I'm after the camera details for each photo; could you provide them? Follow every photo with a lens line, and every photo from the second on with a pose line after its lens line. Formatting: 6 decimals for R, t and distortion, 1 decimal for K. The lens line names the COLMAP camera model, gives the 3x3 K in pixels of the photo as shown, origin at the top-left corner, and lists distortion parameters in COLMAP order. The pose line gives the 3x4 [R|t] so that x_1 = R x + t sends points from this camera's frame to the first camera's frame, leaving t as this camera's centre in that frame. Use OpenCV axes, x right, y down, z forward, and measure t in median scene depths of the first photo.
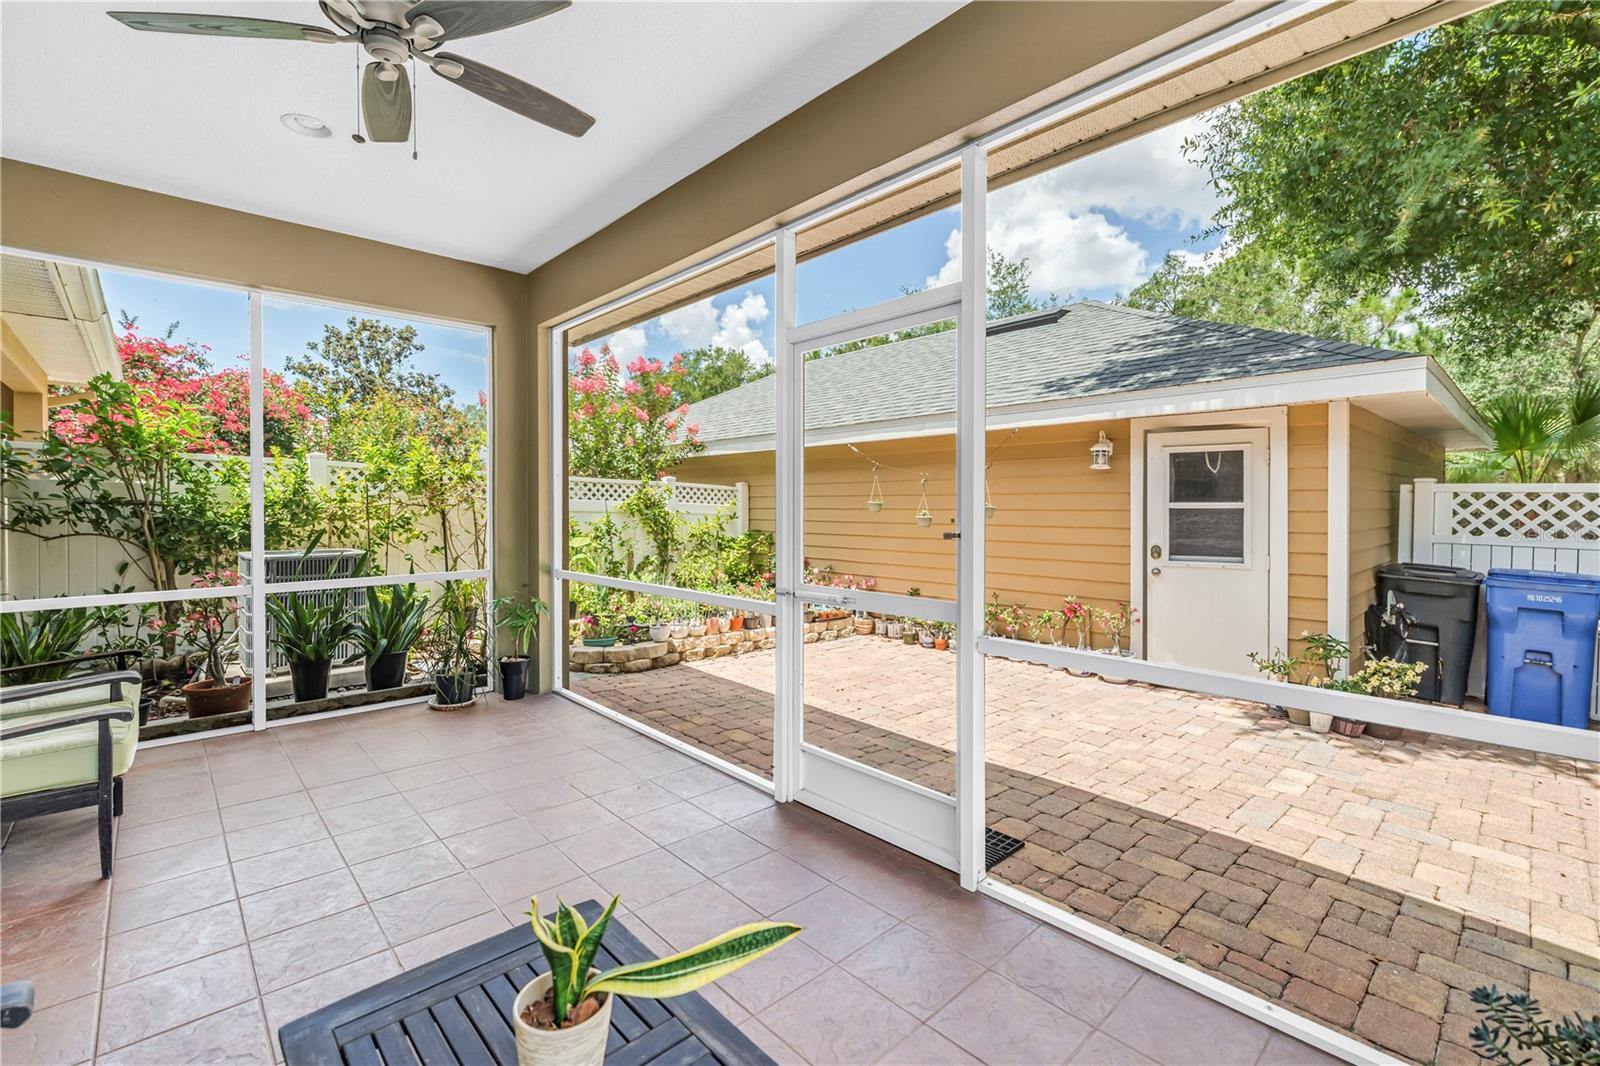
lens RADIAL K [[698.6, 0, 793.3], [0, 698.6, 497.4], [0, 0, 1]] dist [-0.000474, 0.000167]
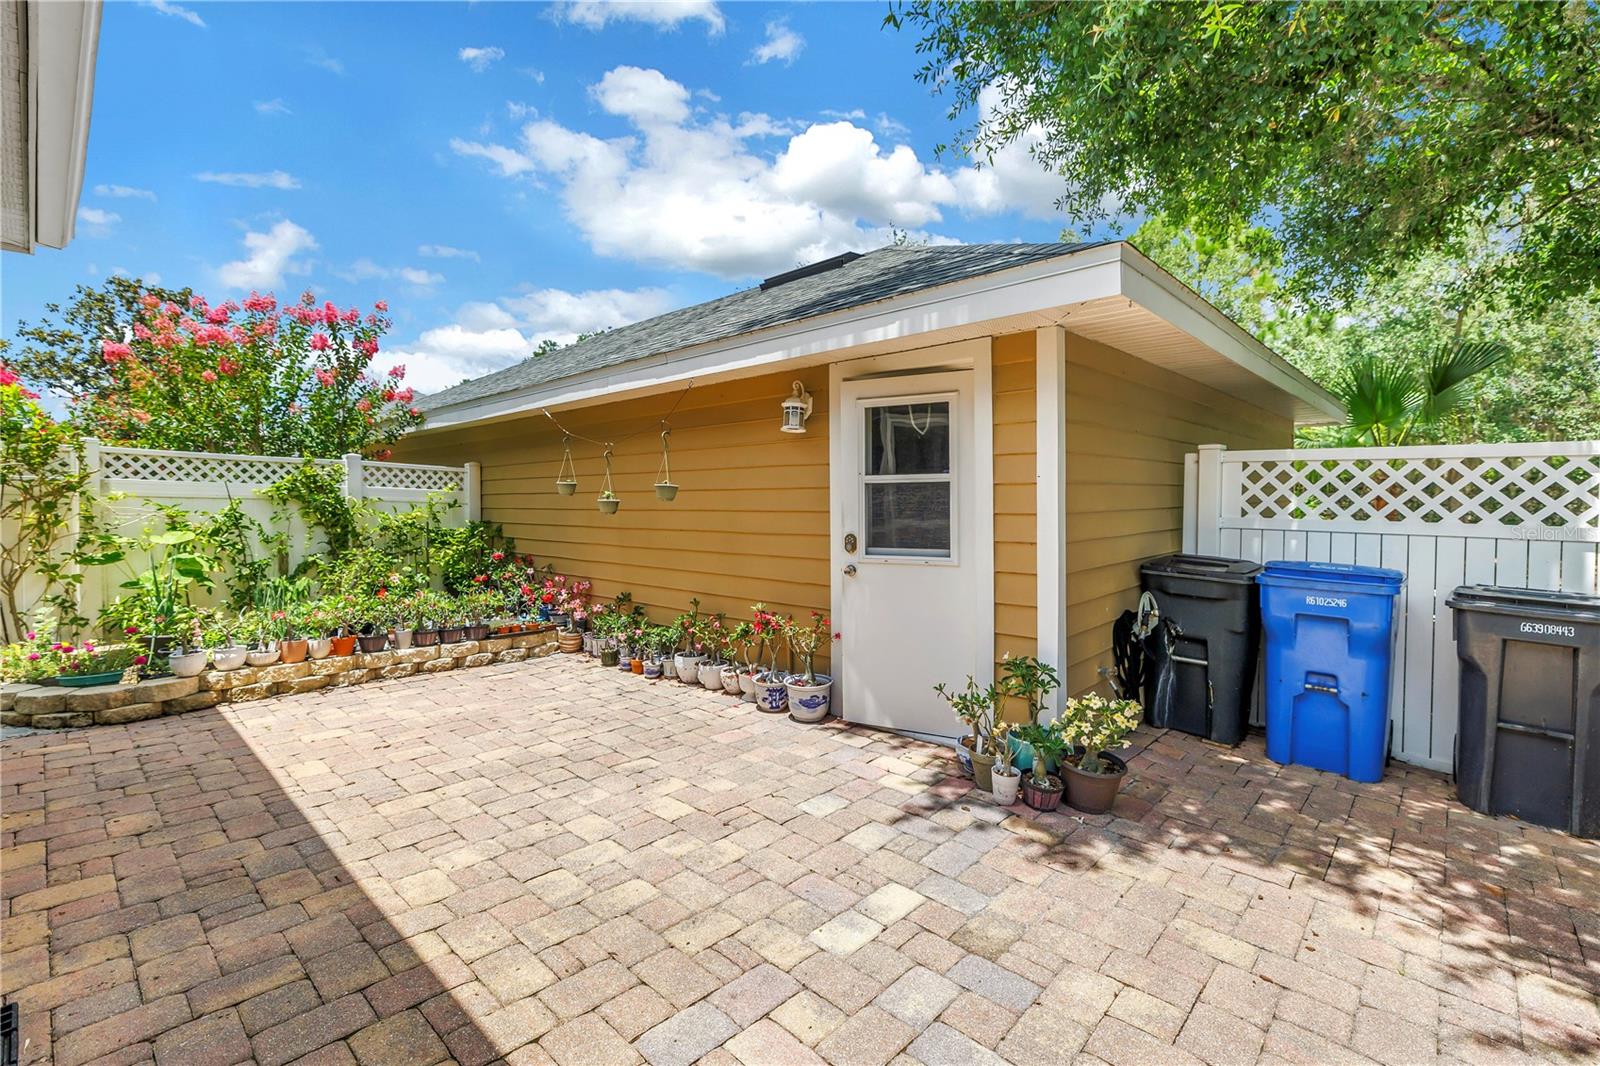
lens RADIAL K [[709.8, 0, 794.2], [0, 709.8, 493.0], [0, 0, 1]] dist [-0.000727, -0.000359]
pose [[0.997359, -0.004409, 0.072500, 0.428373], [0.004309, 0.999990, 0.001532, 0.025643], [-0.072506, -0.001216, 0.997367, 0.275076]]
